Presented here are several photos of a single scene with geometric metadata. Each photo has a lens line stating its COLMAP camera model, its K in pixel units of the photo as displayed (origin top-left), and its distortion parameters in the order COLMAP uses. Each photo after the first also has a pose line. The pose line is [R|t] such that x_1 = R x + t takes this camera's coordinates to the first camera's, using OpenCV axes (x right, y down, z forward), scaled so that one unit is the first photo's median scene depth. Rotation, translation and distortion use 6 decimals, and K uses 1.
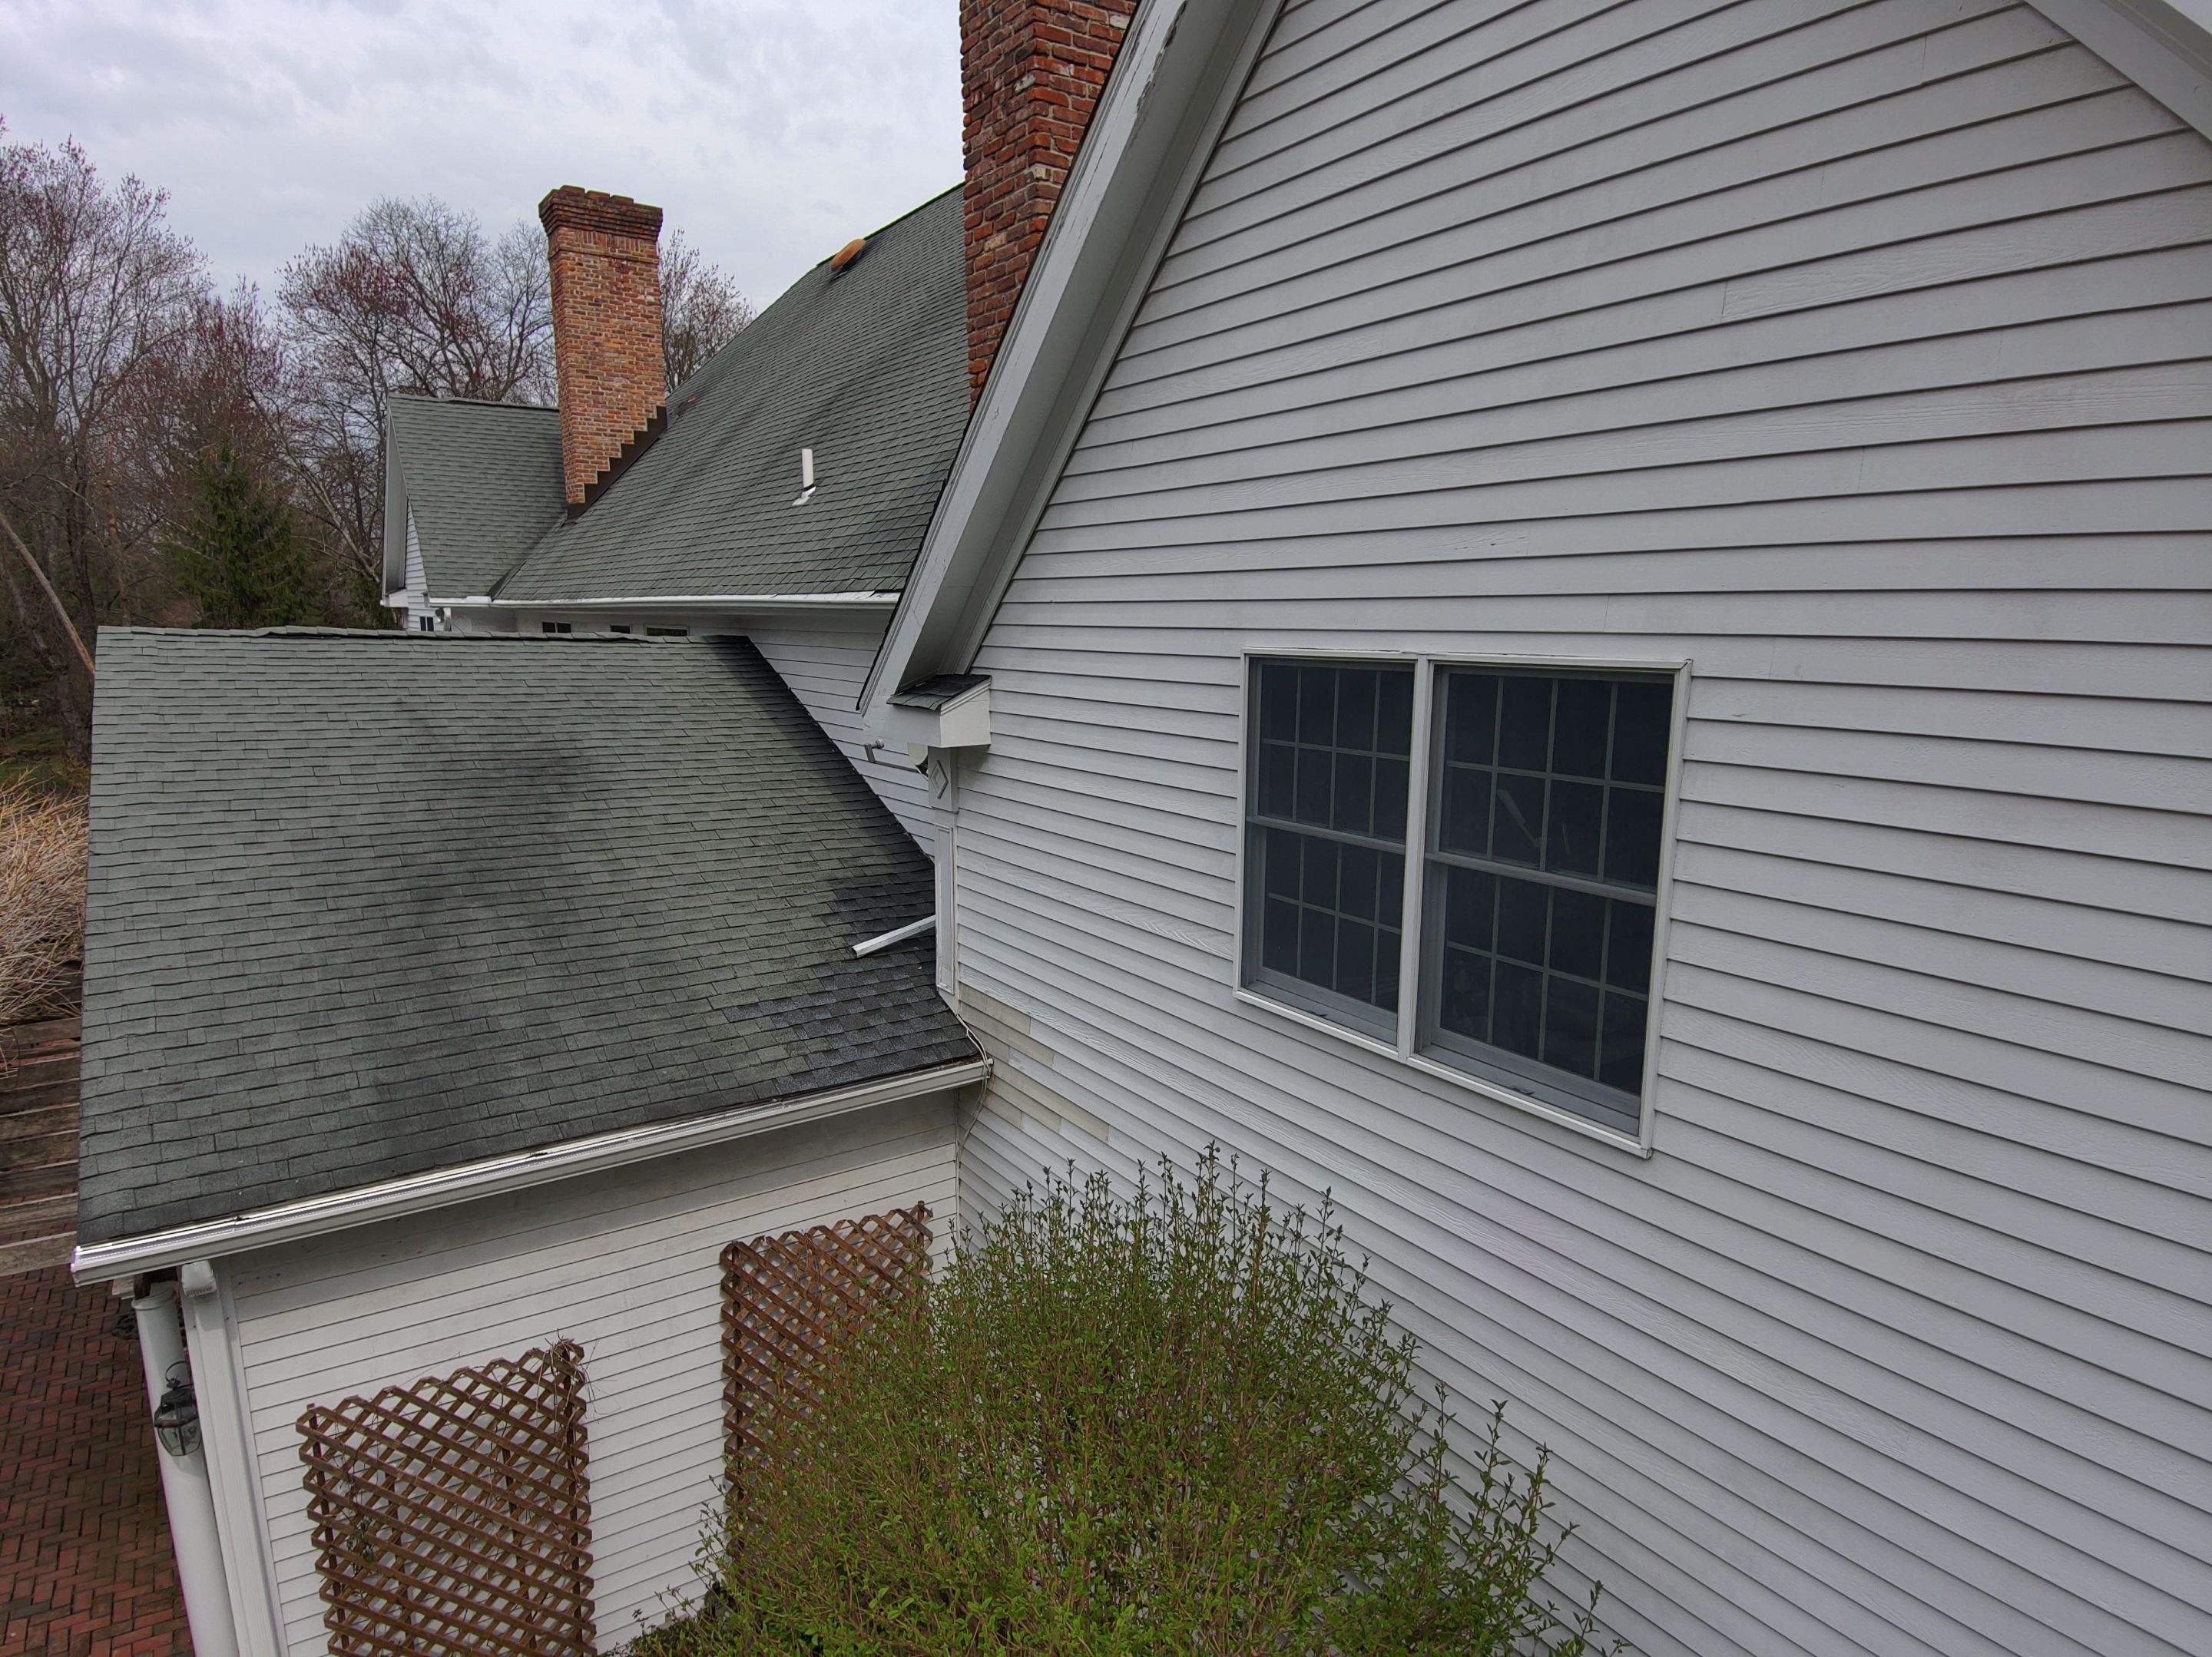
lens RADIAL K [[1317.5, 0, 1093.8], [0, 1317.5, 846.6], [0, 0, 1]] dist [0.031699, -0.058733]
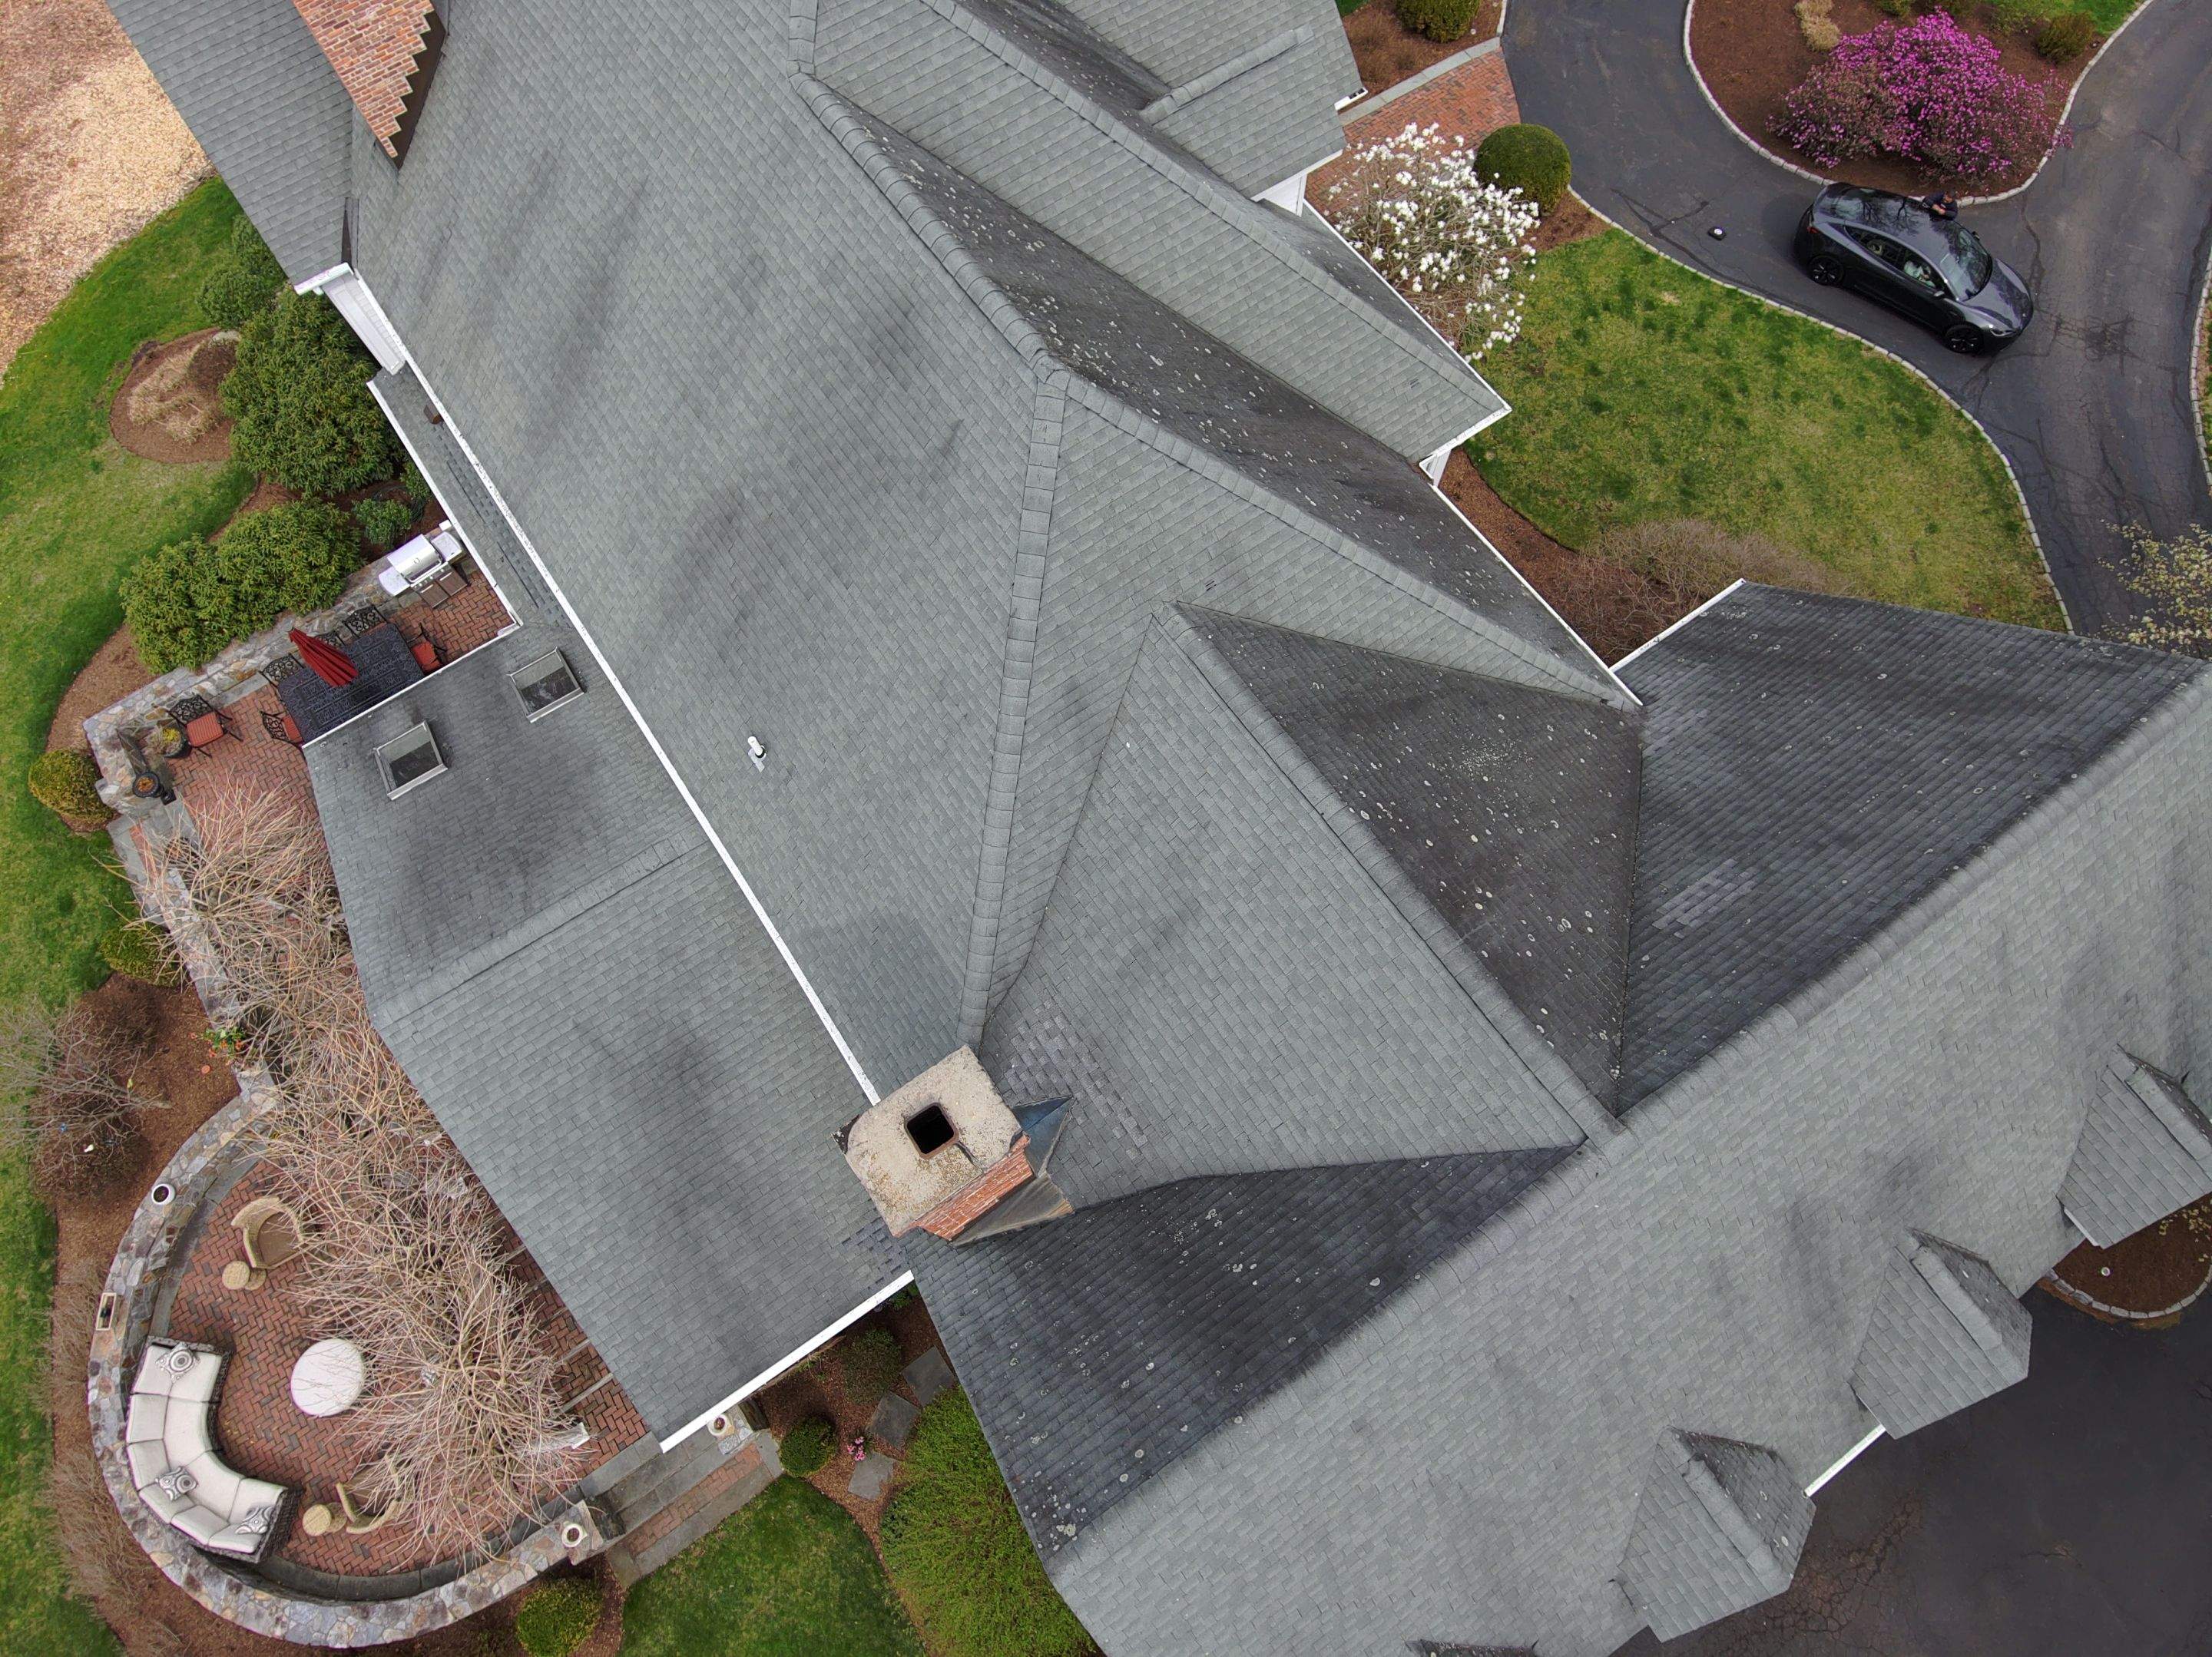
lens RADIAL K [[1317.5, 0, 1089.8], [0, 1317.5, 827.6], [0, 0, 1]] dist [0.031699, -0.058733]
pose [[0.999584, -0.027450, -0.008833, 0.173344], [0.021771, 0.517522, 0.855393, -1.950180], [-0.018909, -0.855229, 0.517905, 0.400711]]
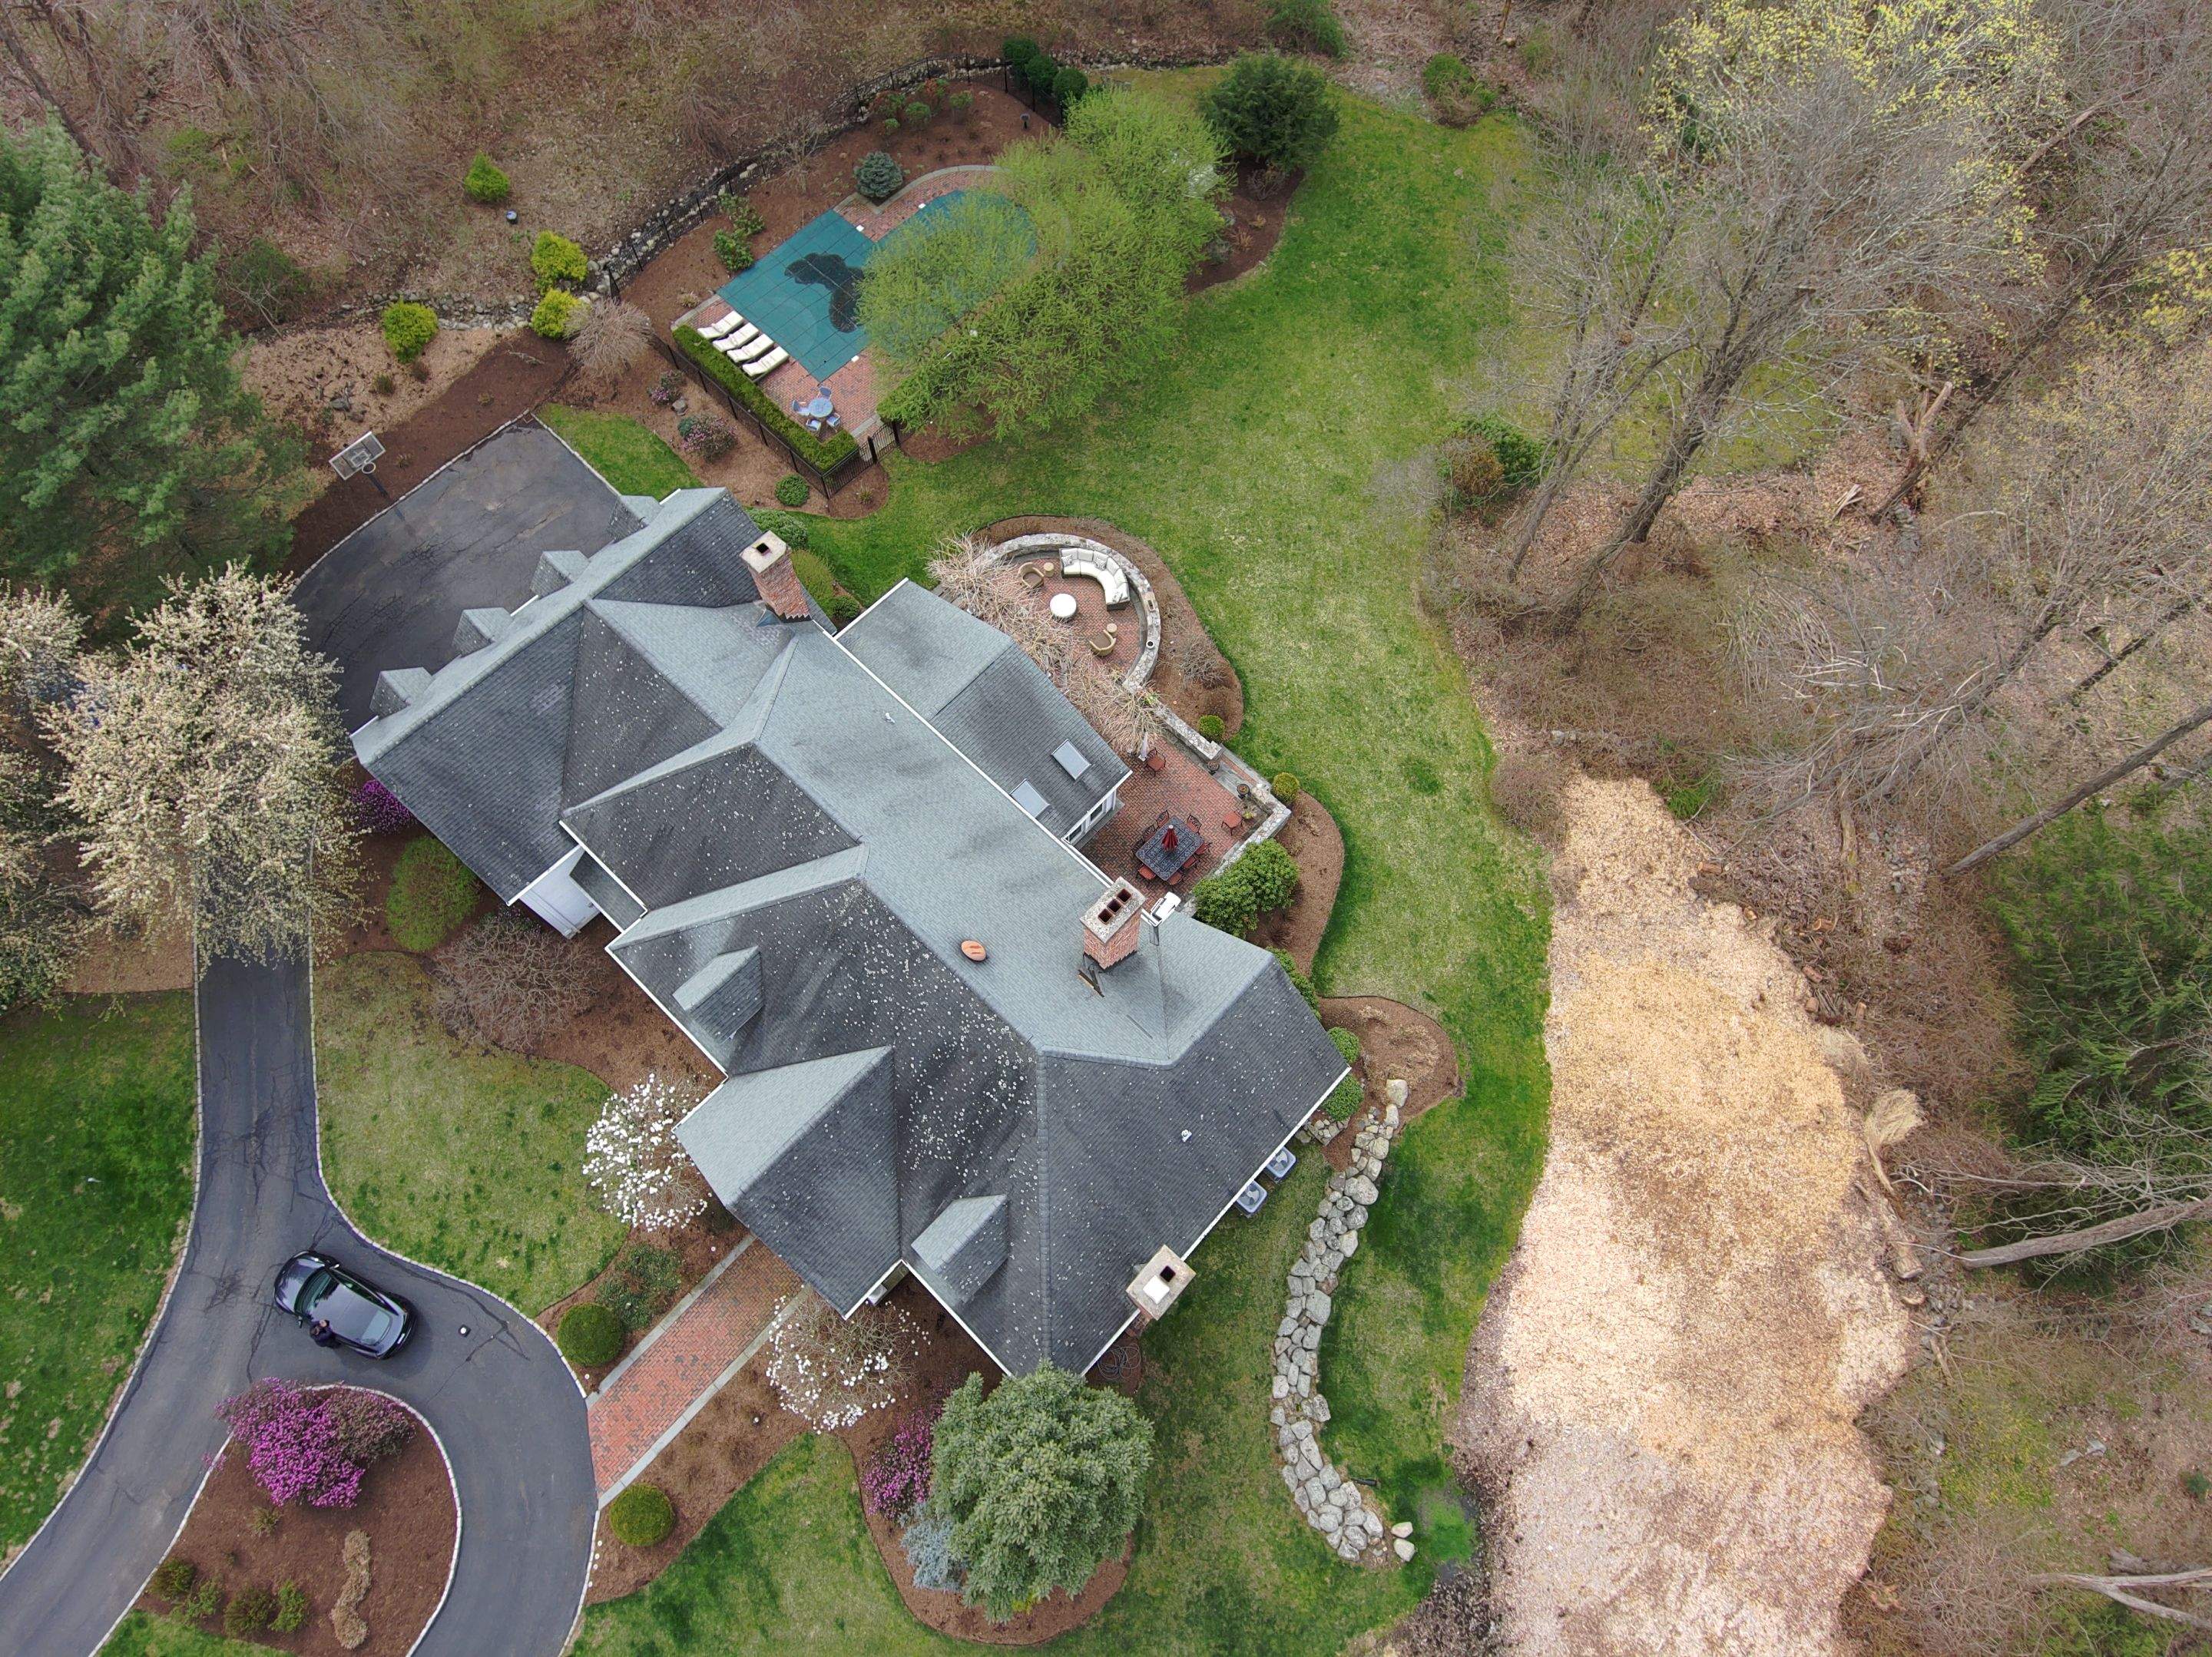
lens RADIAL K [[1307.3, 0, 1108.3], [0, 1307.3, 824.0], [0, 0, 1]] dist [0.061771, -0.085984]
pose [[-0.972439, 0.208979, -0.103388, -0.544539], [-0.056084, 0.220754, 0.973716, -5.416414], [0.226310, 0.952678, -0.202950, 3.124663]]
